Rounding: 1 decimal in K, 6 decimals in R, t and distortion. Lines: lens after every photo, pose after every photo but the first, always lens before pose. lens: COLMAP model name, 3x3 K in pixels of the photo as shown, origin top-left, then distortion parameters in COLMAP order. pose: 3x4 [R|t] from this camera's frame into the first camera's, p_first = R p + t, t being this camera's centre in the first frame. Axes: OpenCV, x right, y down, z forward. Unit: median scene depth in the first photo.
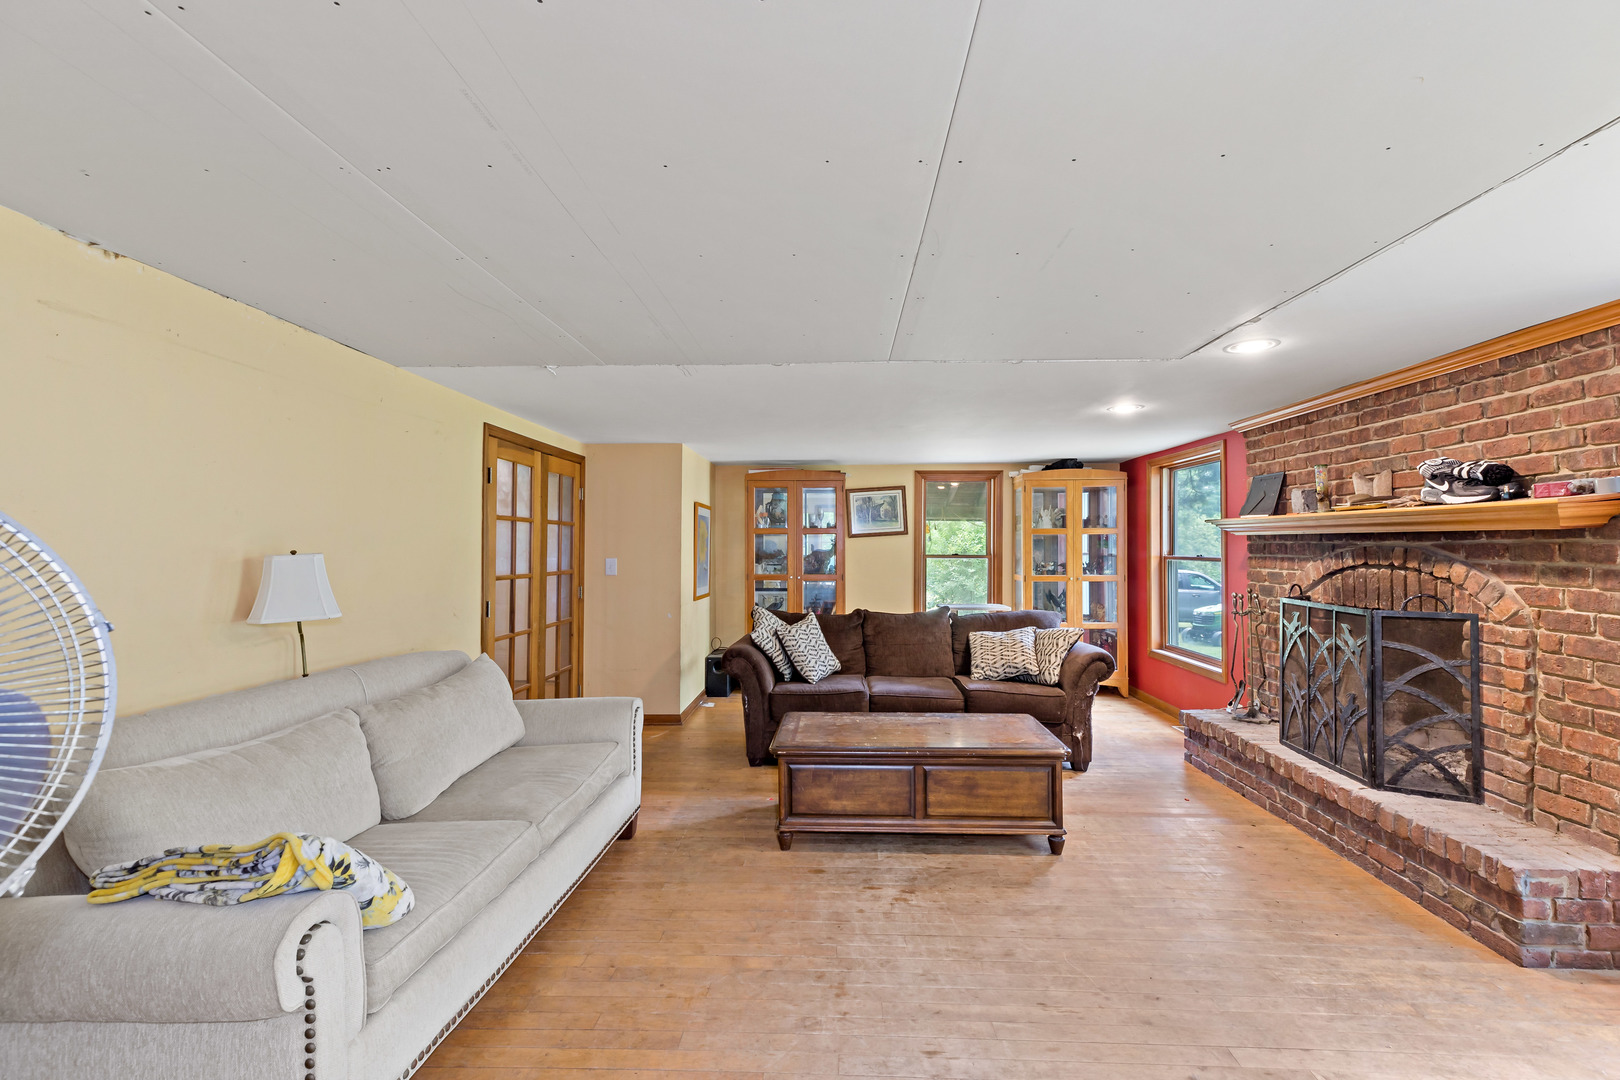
lens RADIAL K [[733.2, 0, 809.3], [0, 733.2, 540.9], [0, 0, 1]] dist [0.000598, 0.000026]
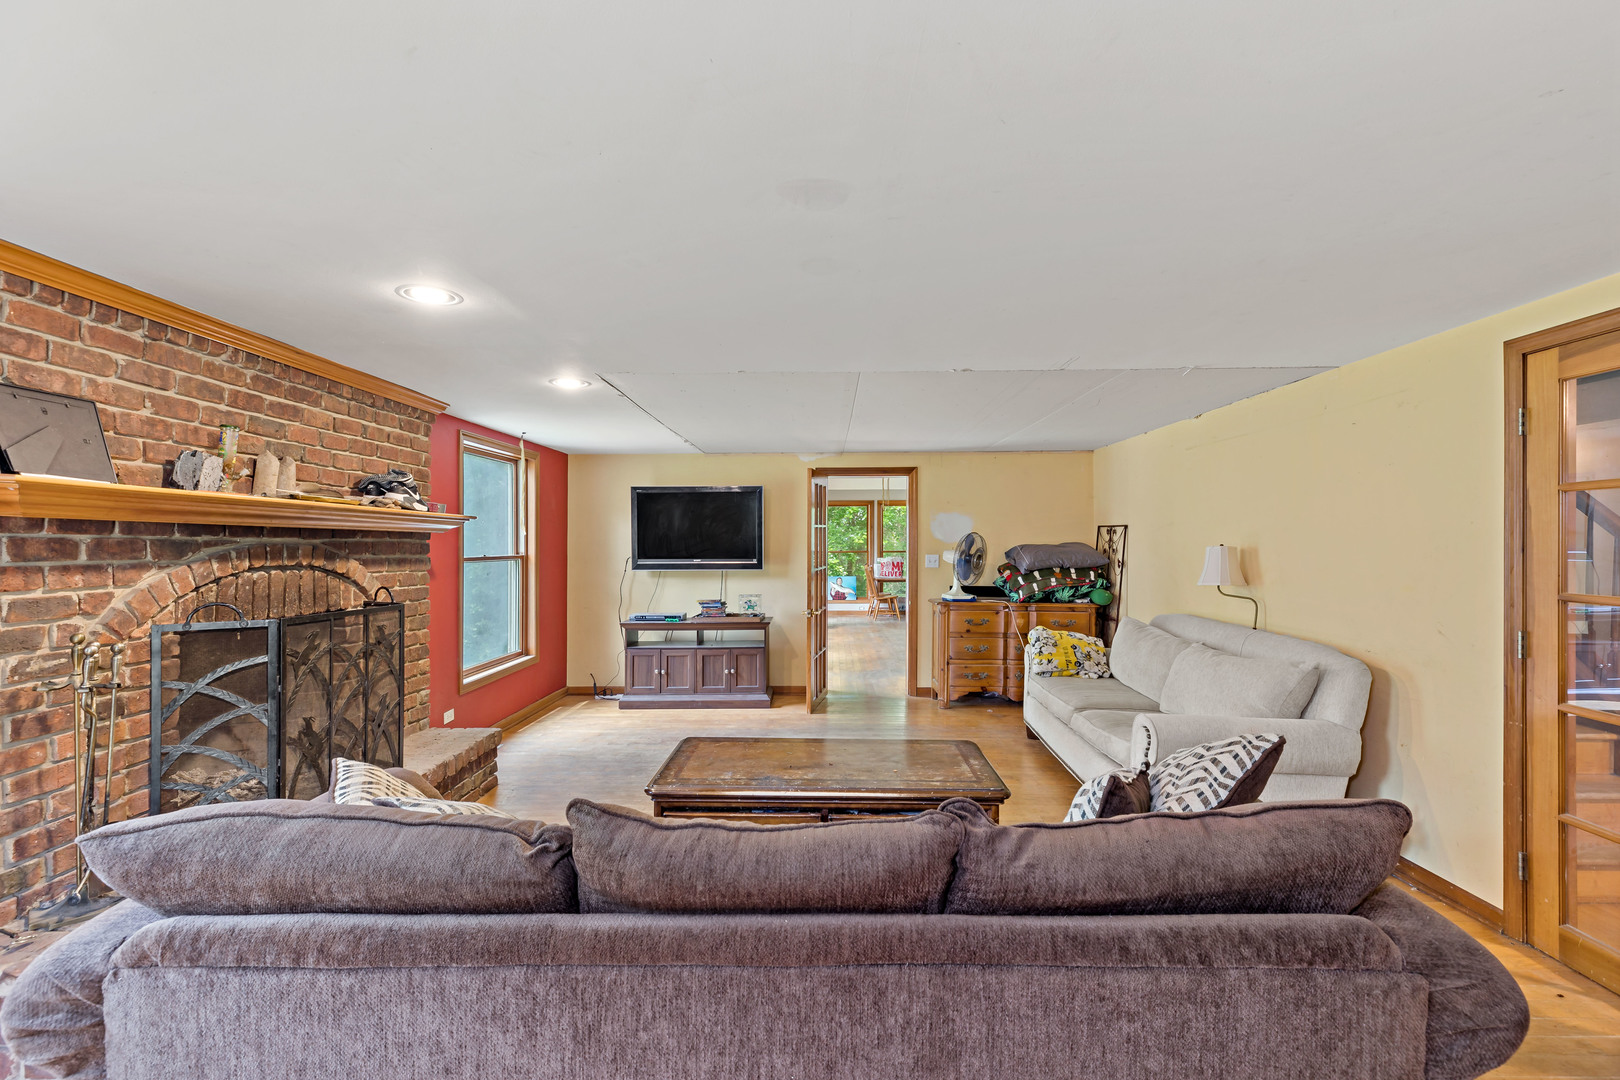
lens RADIAL K [[733.2, 0, 810.7], [0, 733.2, 541.3], [0, 0, 1]] dist [0.000598, 0.000026]
pose [[-0.998494, 0.002027, -0.054820, 0.228774], [0.002584, 0.999946, -0.010089, 0.015375], [0.054797, -0.010216, -0.998445, 2.035218]]
